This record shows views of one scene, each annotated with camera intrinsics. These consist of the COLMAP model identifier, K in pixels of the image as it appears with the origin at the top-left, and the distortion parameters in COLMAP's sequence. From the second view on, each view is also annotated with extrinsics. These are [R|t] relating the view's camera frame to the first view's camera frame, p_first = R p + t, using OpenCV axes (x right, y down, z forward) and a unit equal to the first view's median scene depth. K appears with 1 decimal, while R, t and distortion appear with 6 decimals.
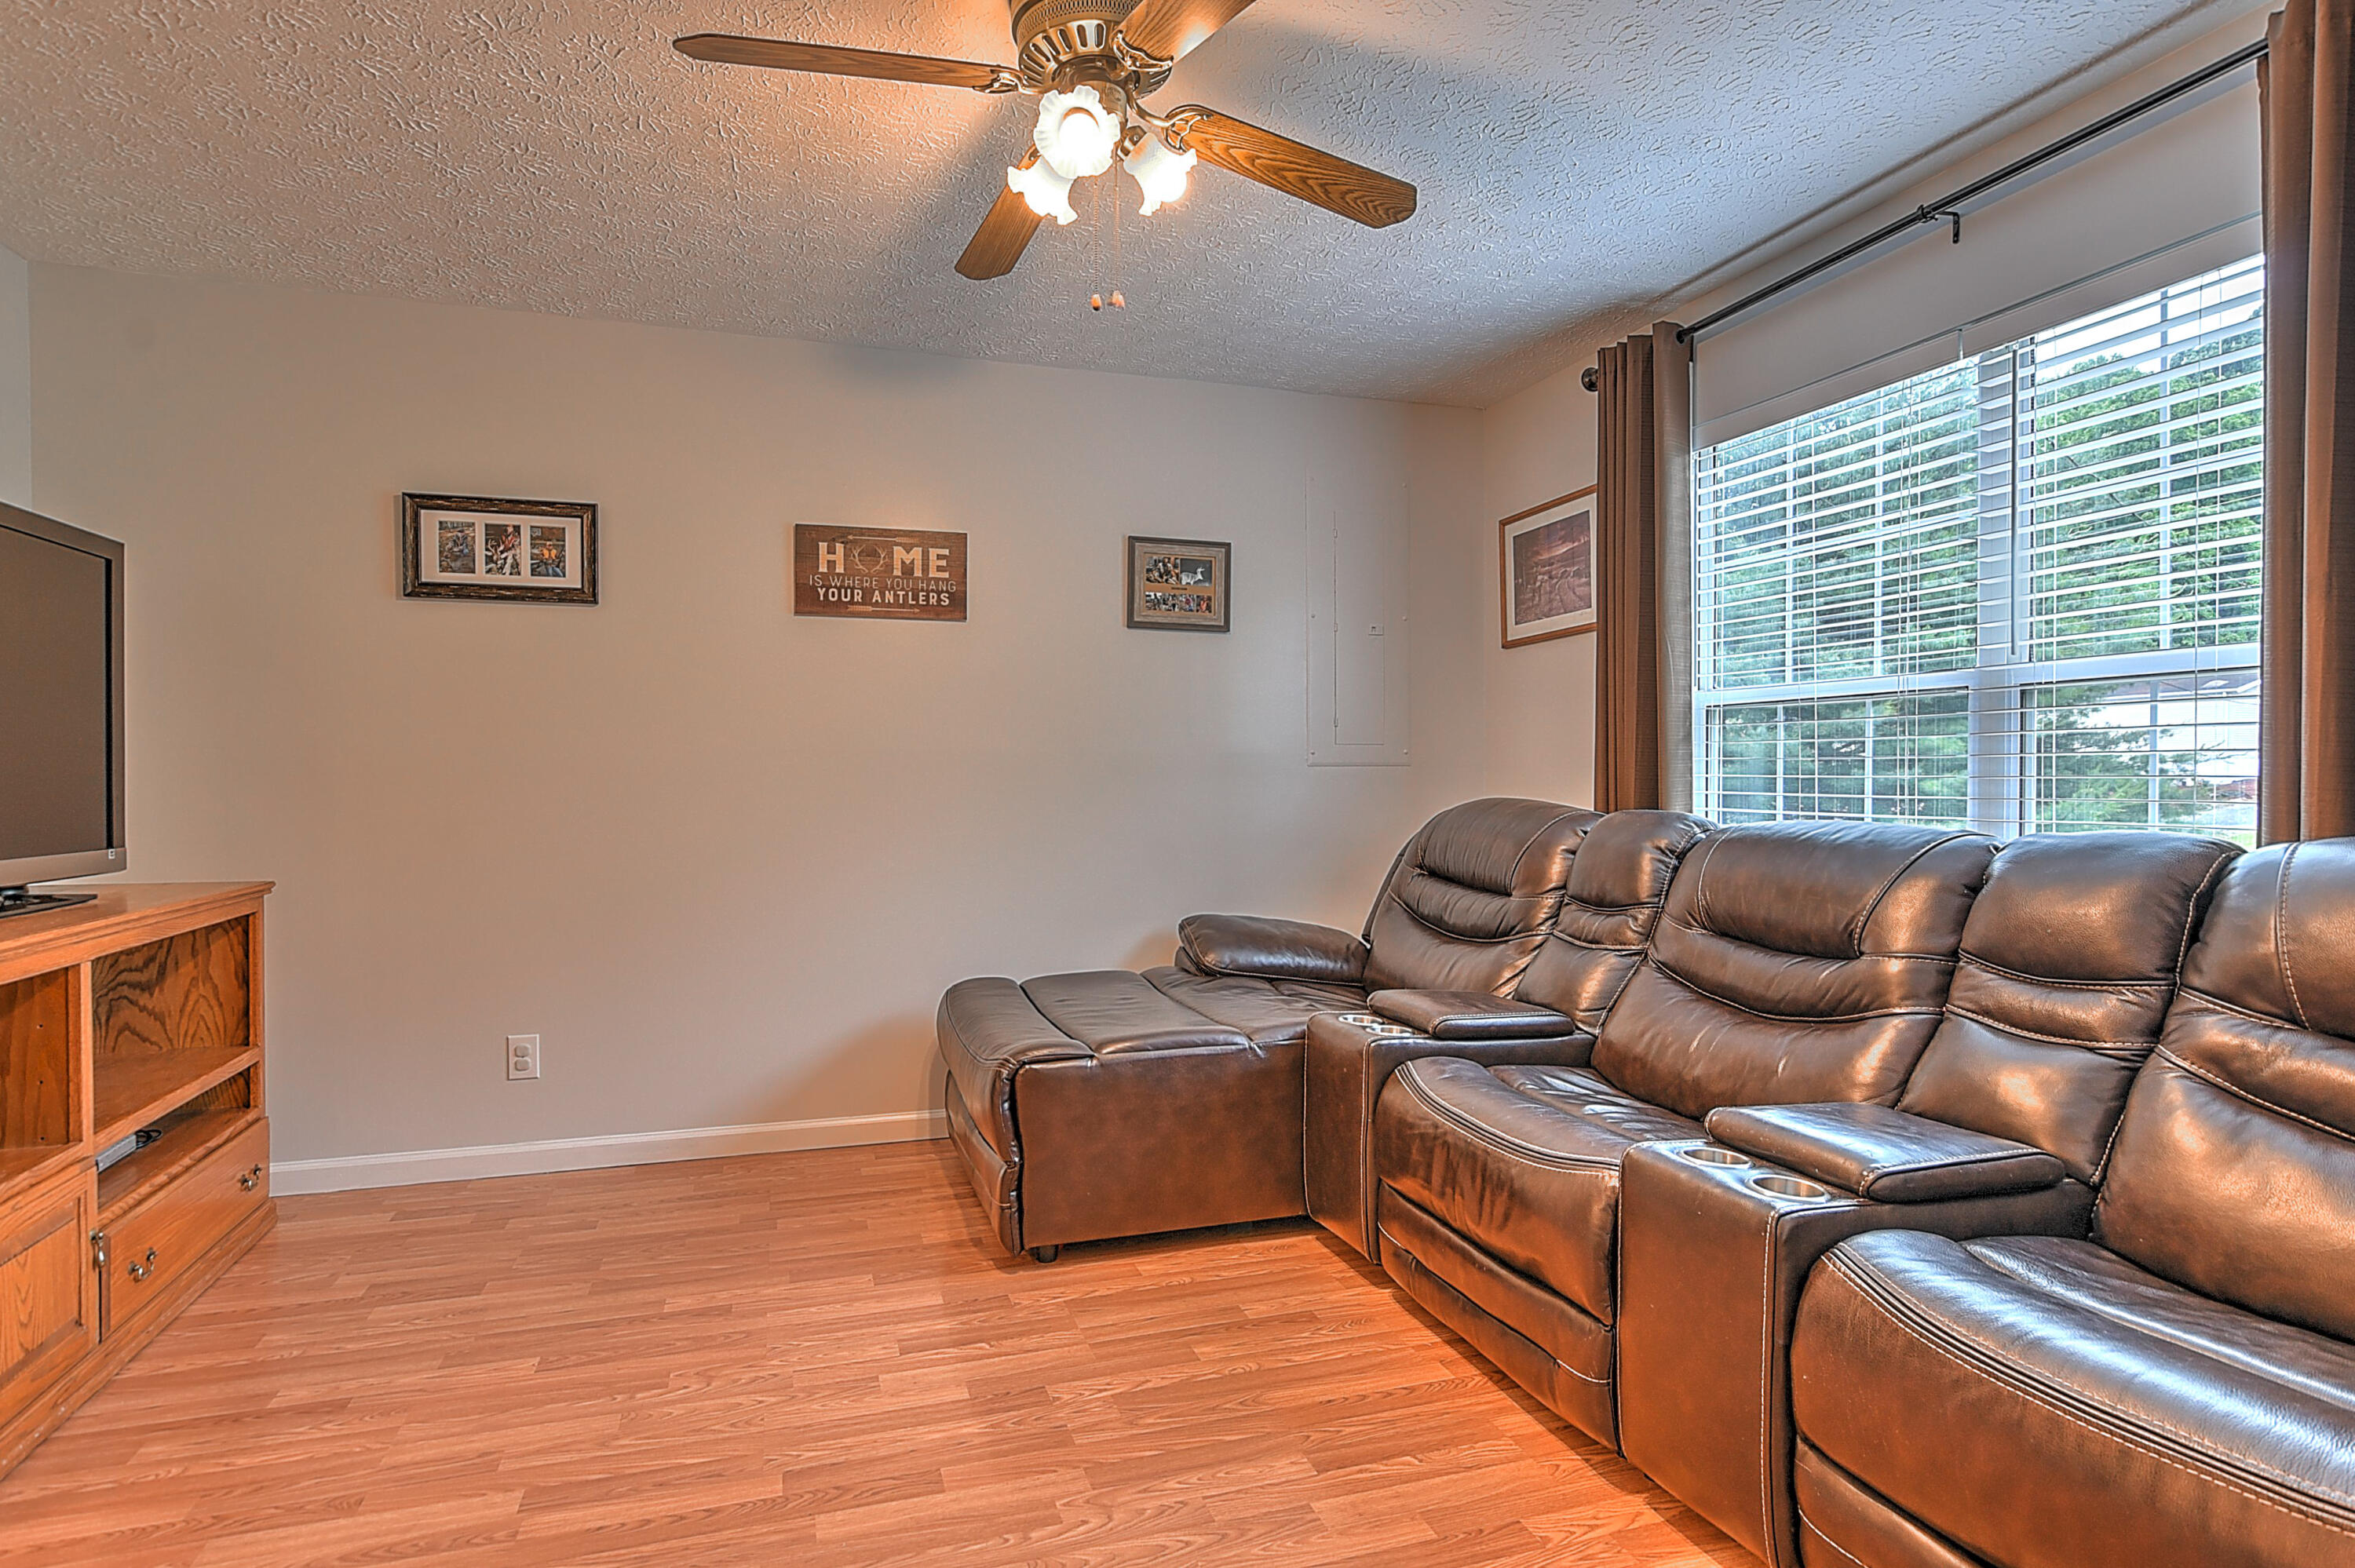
lens RADIAL K [[1213.7, 0, 1159.8], [0, 1213.7, 790.3], [0, 0, 1]] dist [-0.014176, 0.007724]
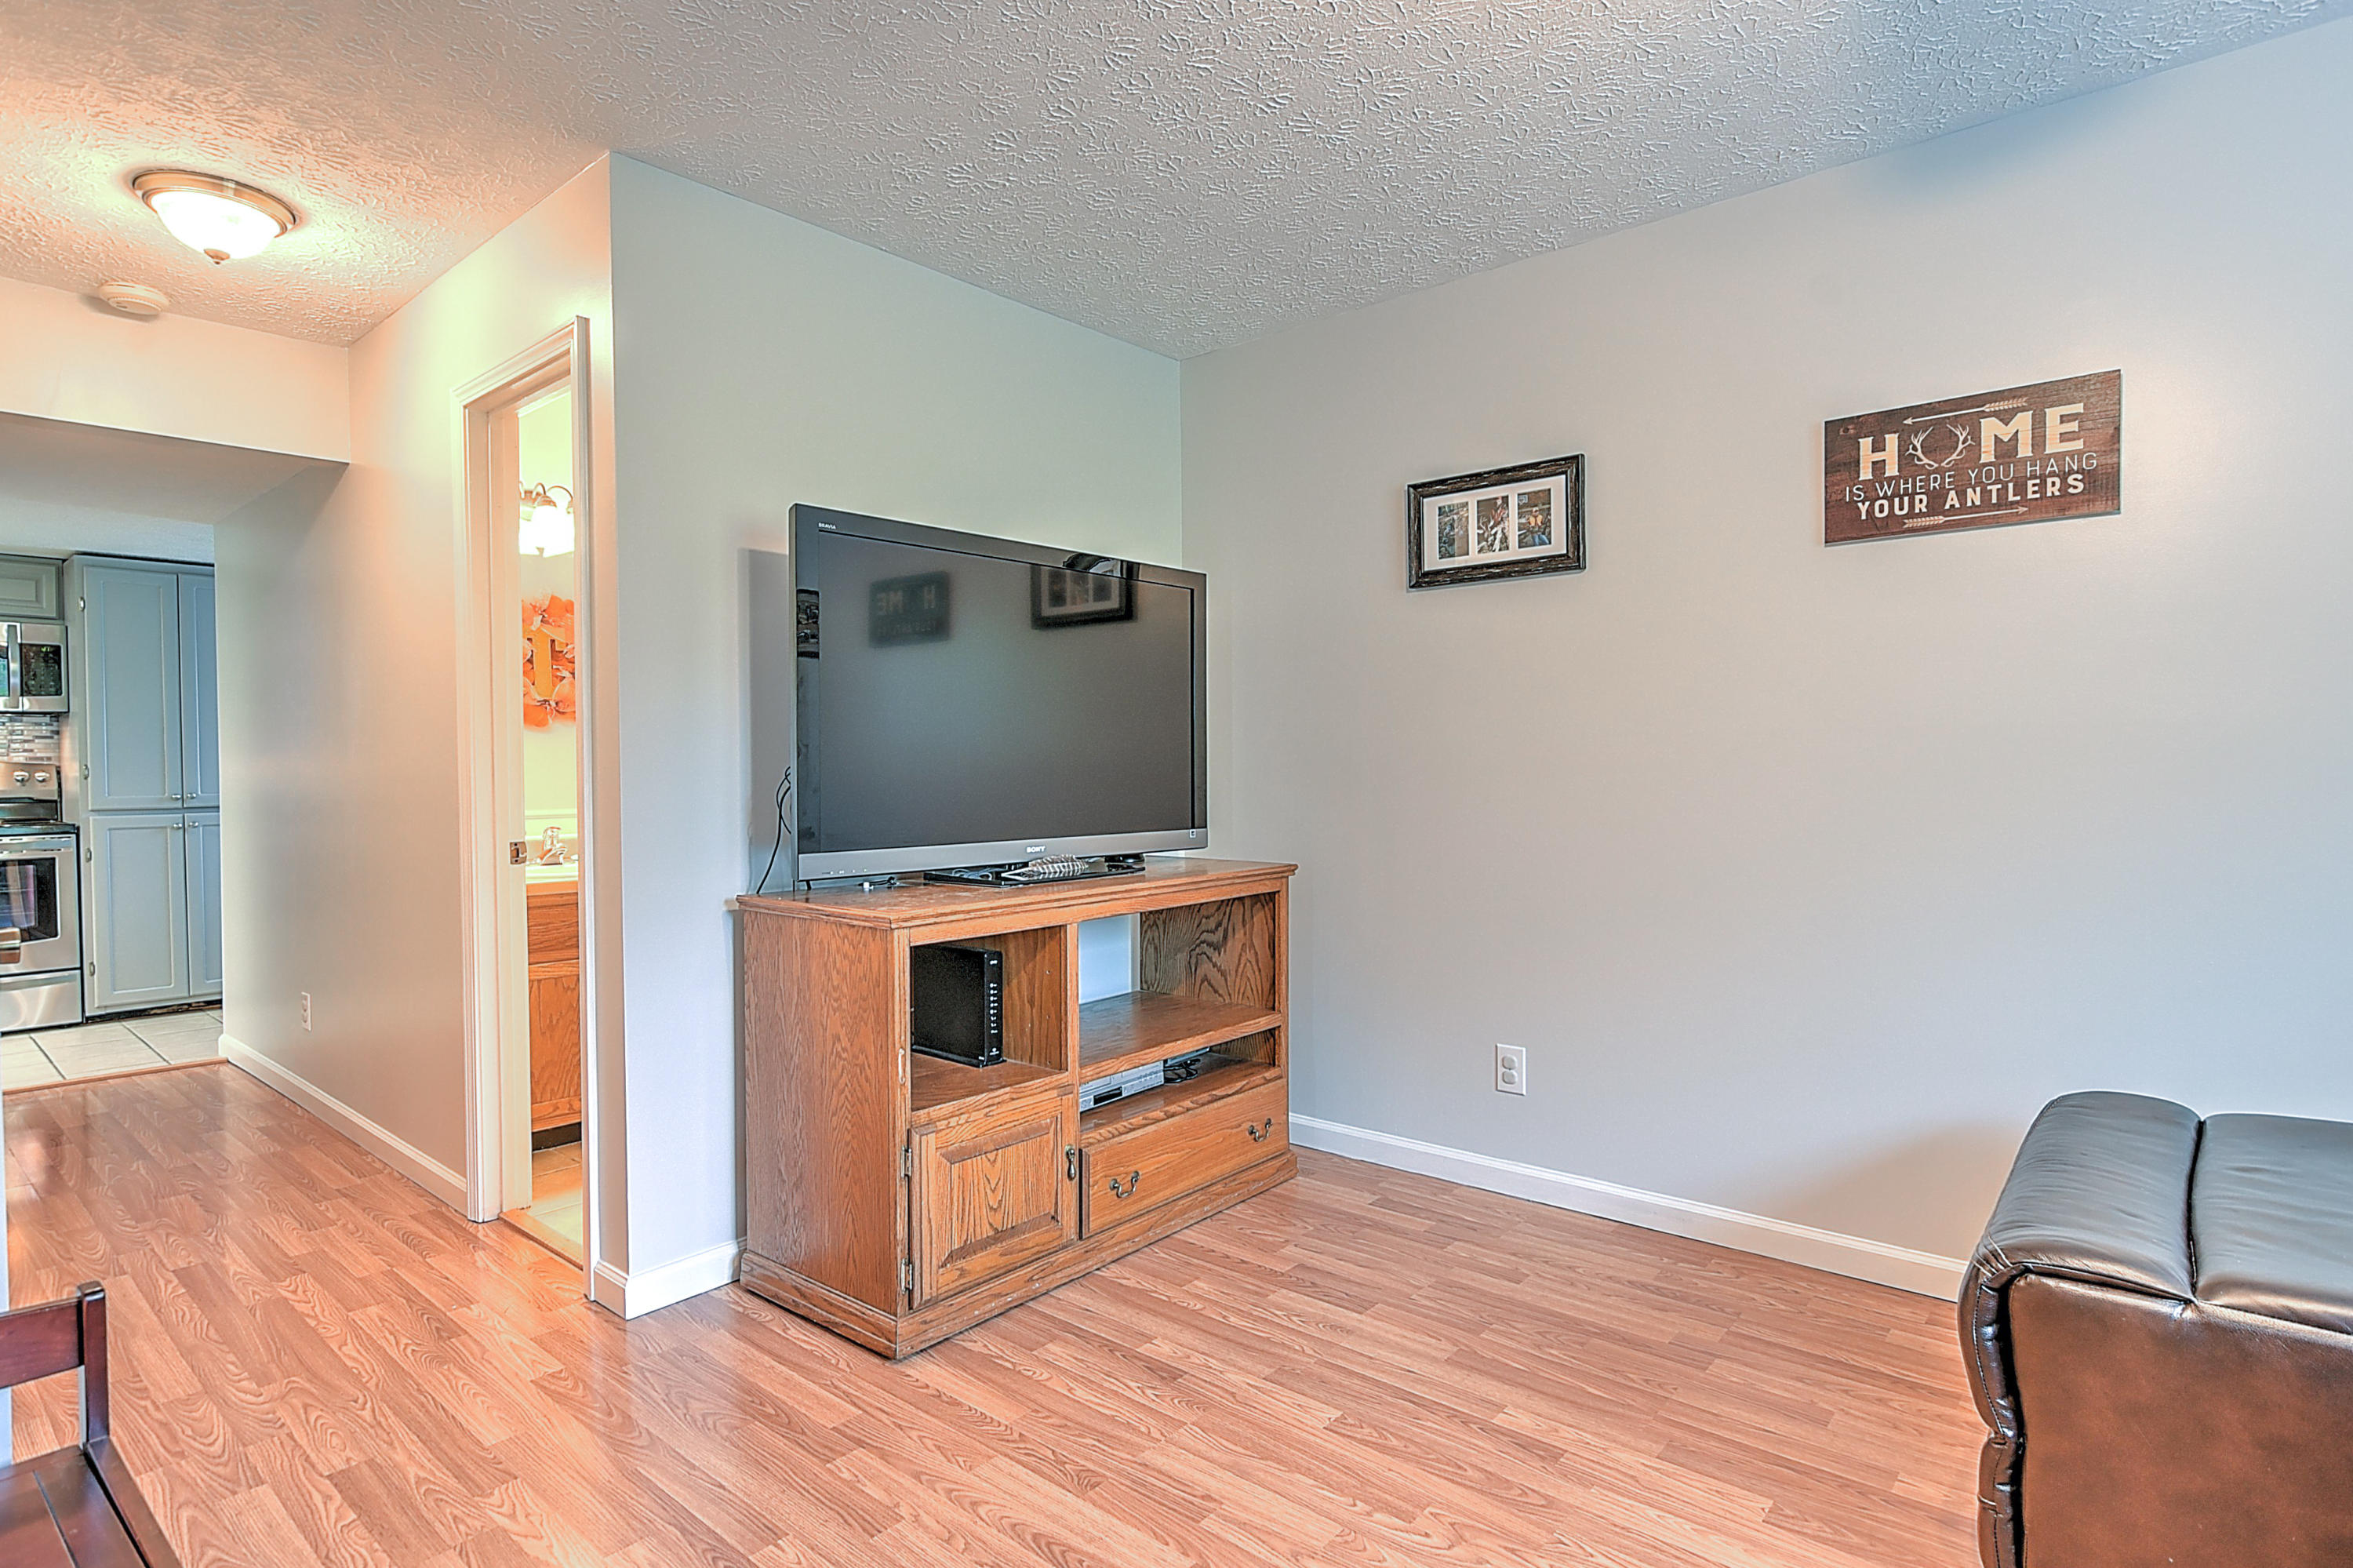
lens RADIAL K [[1212.9, 0, 1158.8], [0, 1212.9, 790.3], [0, 0, 1]] dist [-0.014176, 0.007724]
pose [[0.516816, 0.012156, -0.856010, 0.131273], [-0.001946, 0.999913, 0.013025, -0.005285], [0.856094, -0.005066, 0.516795, 0.298297]]
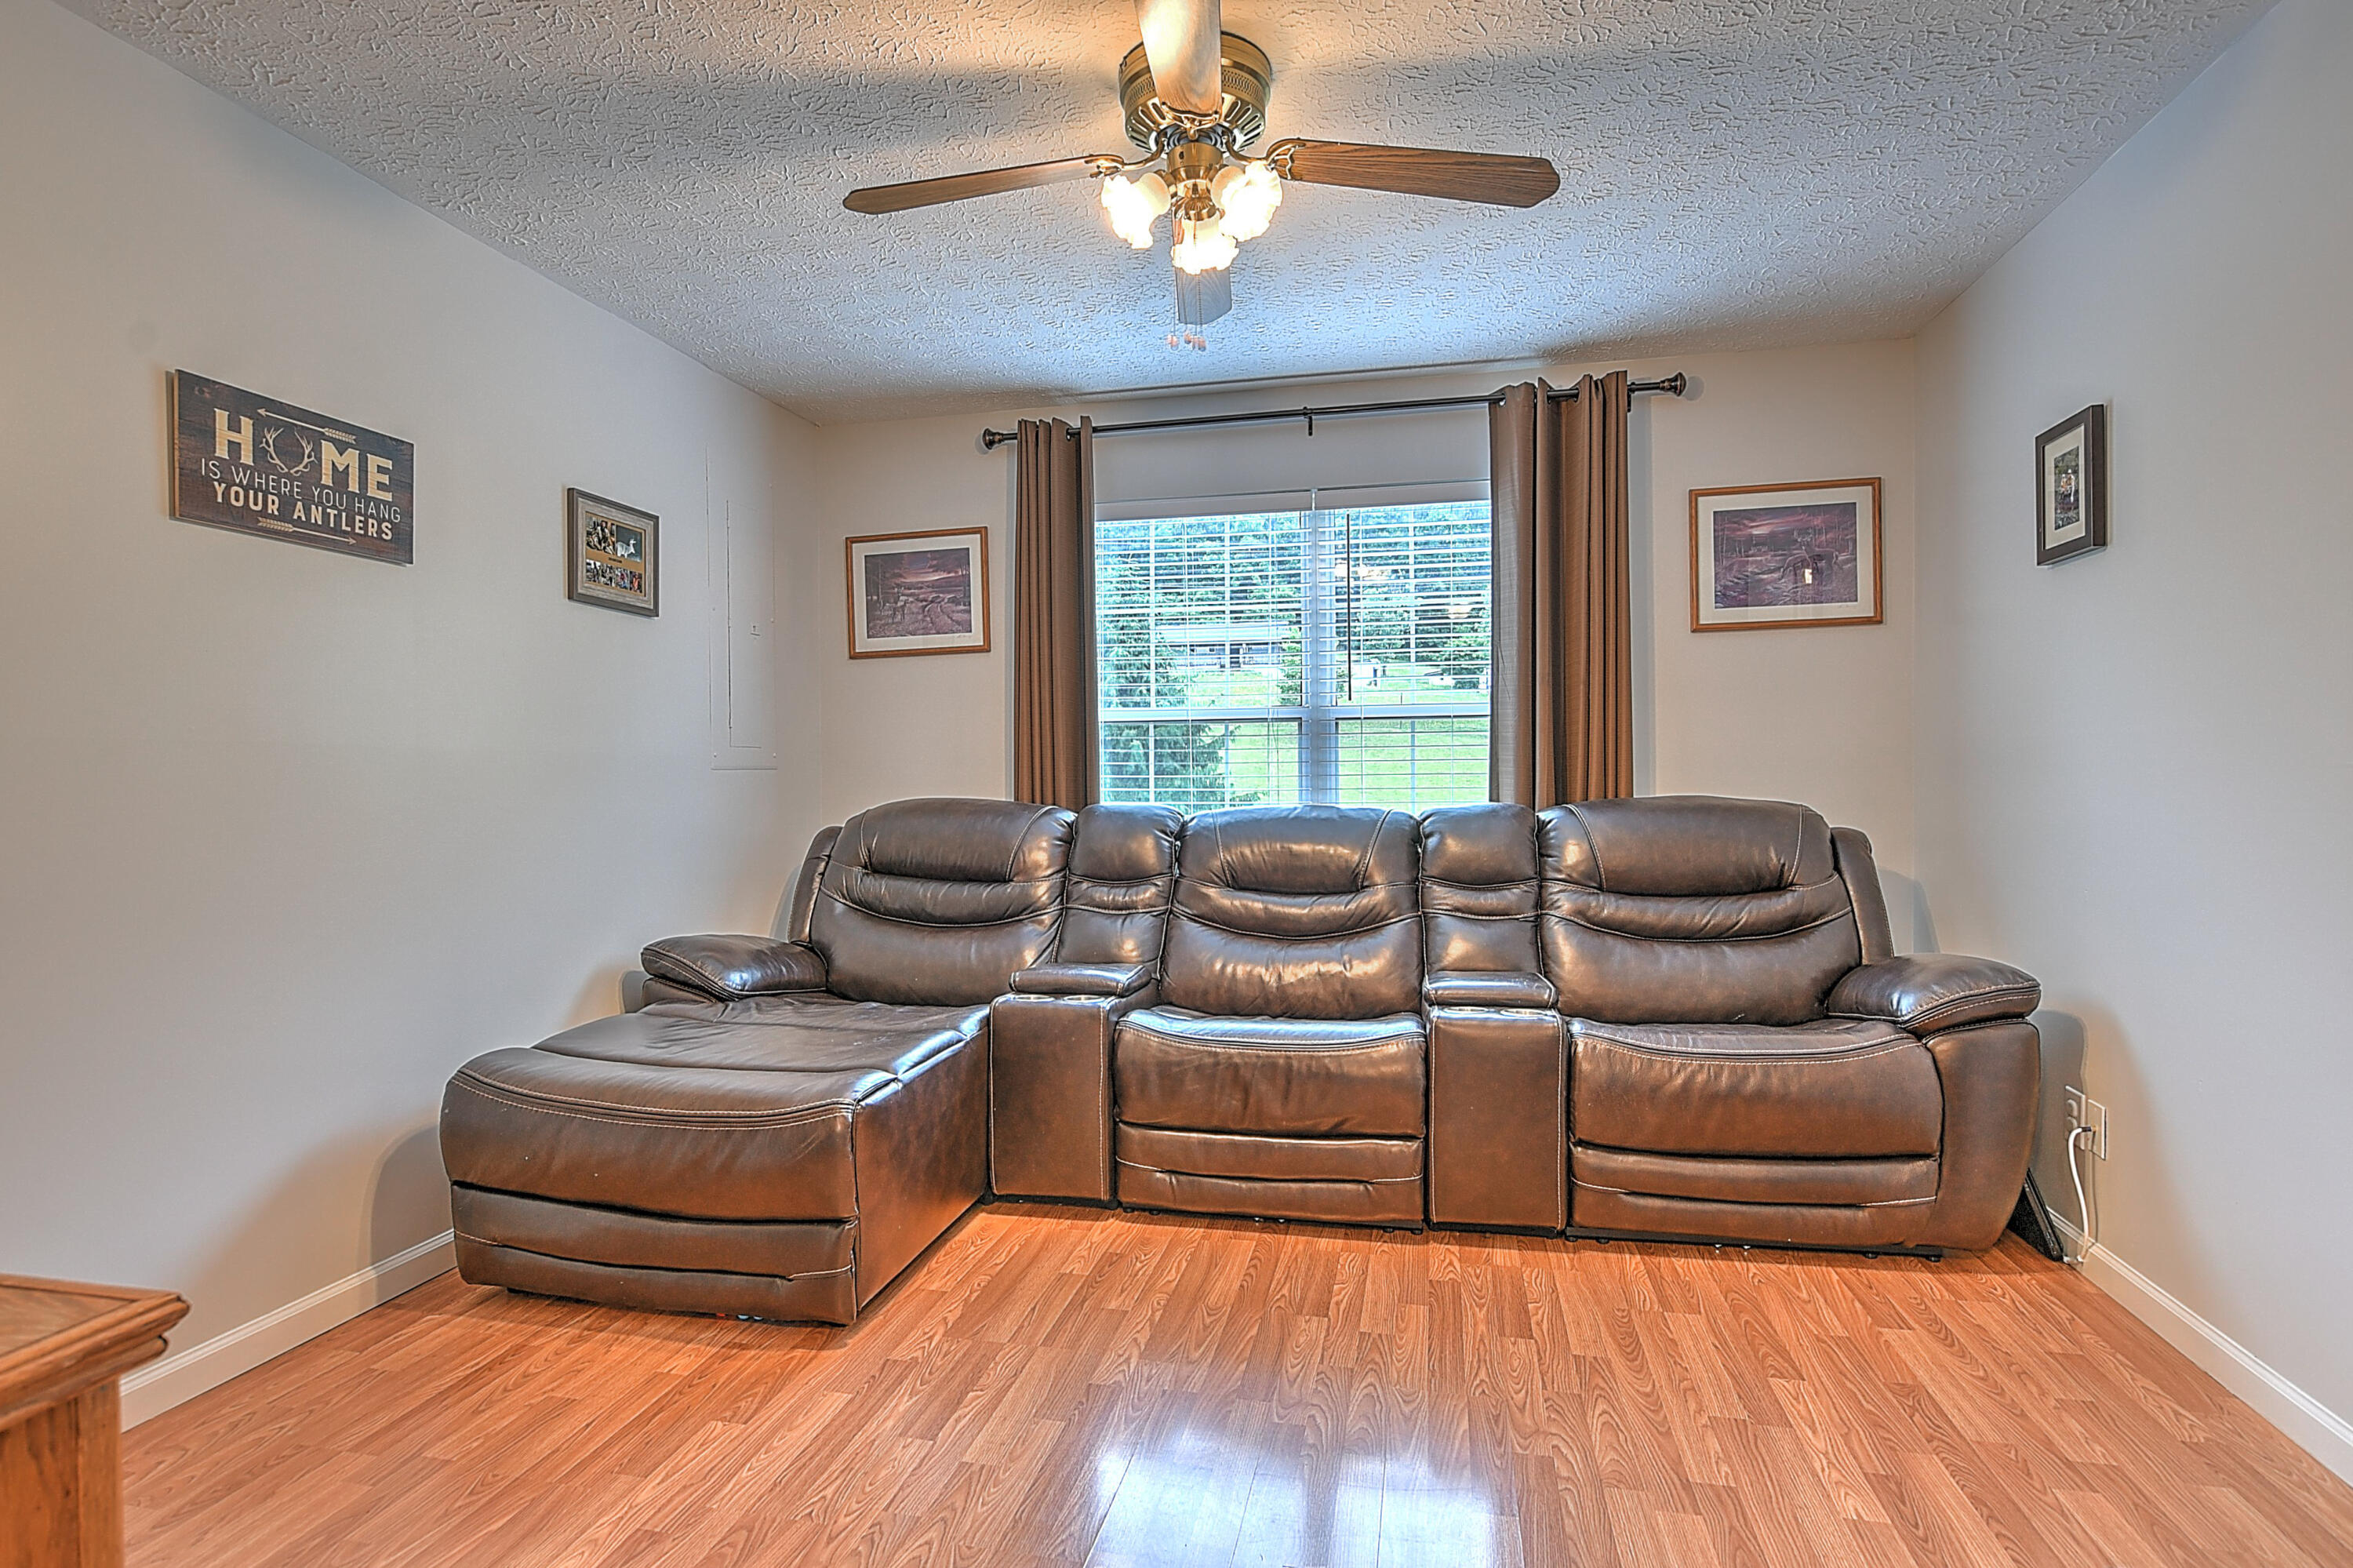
lens RADIAL K [[1212.9, 0, 1158.8], [0, 1212.9, 790.3], [0, 0, 1]] dist [-0.014176, 0.007724]
pose [[0.505570, -0.013176, 0.862685, -0.629093], [0.019694, 0.999799, 0.003729, -0.001113], [-0.862561, 0.015104, 0.505728, 0.296076]]
